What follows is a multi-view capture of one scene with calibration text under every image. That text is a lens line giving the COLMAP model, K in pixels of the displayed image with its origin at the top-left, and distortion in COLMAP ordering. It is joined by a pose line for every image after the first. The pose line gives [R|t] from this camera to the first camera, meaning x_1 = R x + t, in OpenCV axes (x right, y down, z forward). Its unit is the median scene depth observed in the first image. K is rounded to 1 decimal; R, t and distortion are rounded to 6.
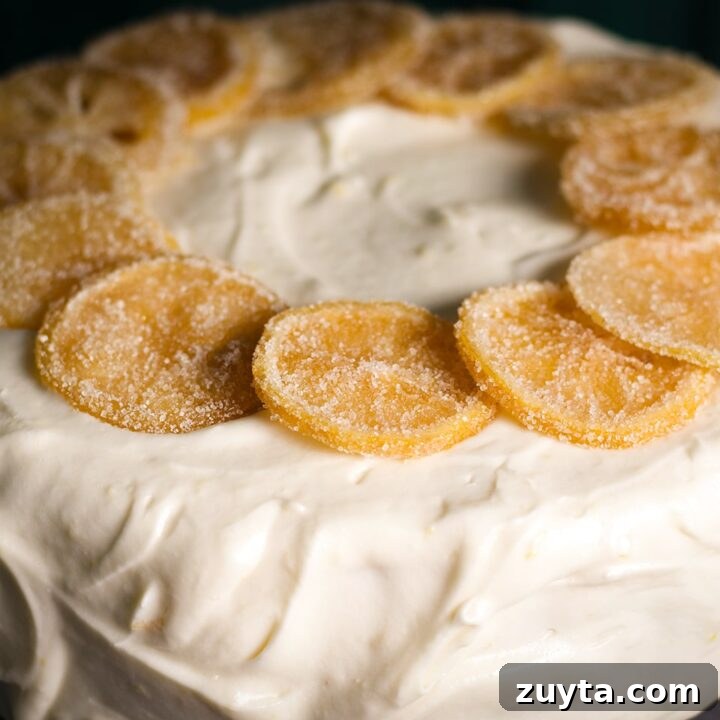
lens RADIAL K [[3107.4, 0, 360.7], [0, 3107.4, 360.1], [0, 0, 1]] dist [-0.527309, 0.000000]
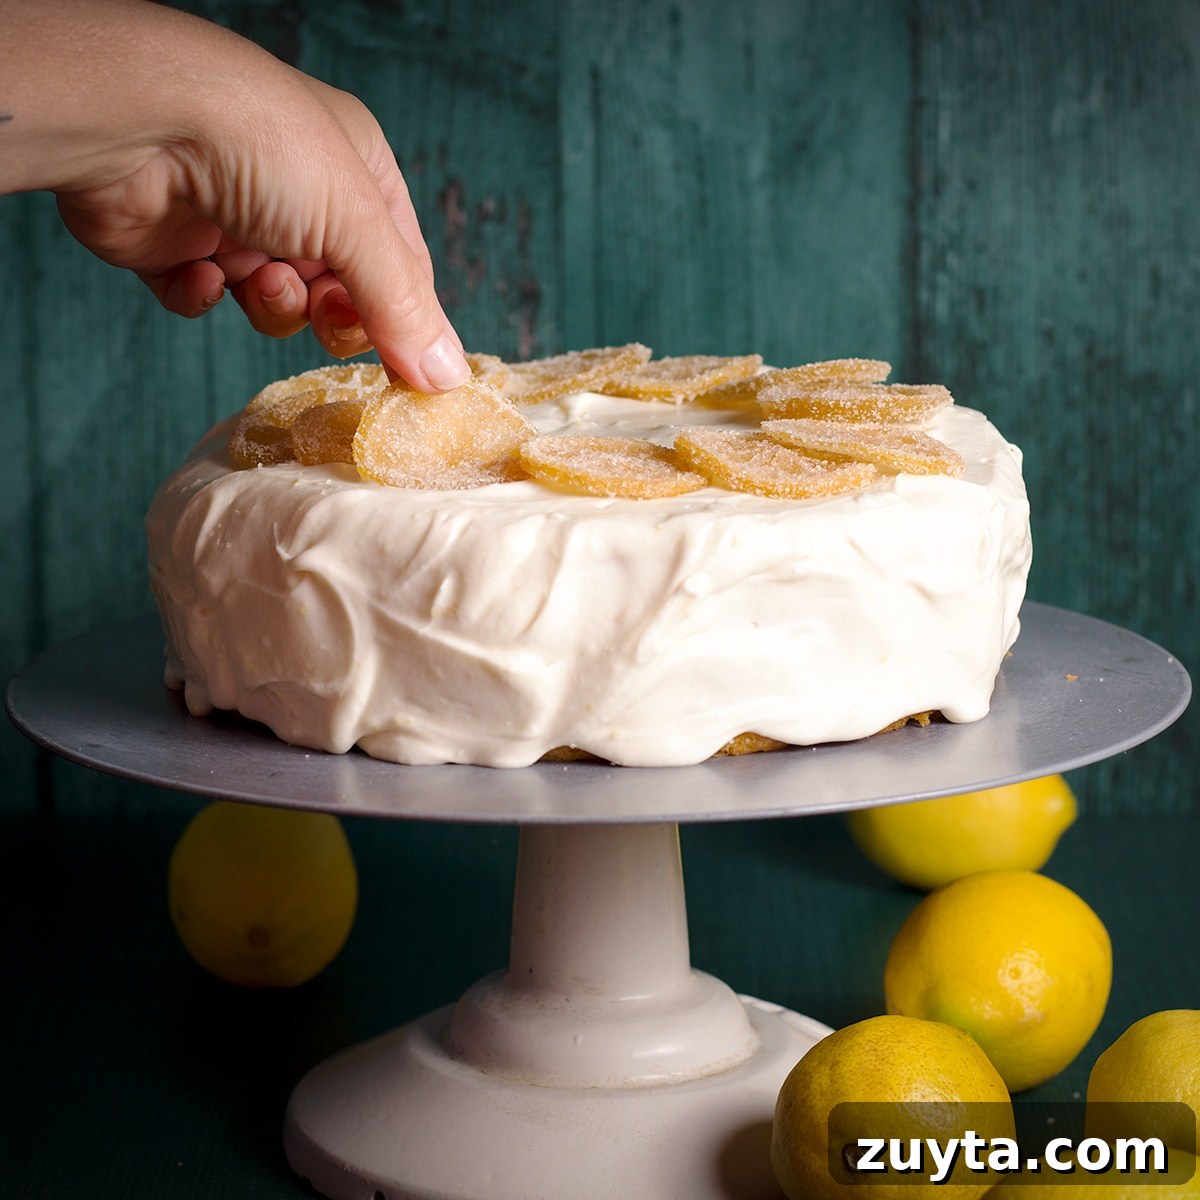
lens RADIAL K [[5179.0, 0, 599.3], [0, 5179.0, 601.1], [0, 0, 1]] dist [-0.527309, 0.000000]
pose [[0.999744, -0.009584, 0.020520, -0.048362], [0.016474, 0.929475, -0.368518, 0.887734], [-0.015541, 0.368762, 0.929394, -1.032935]]
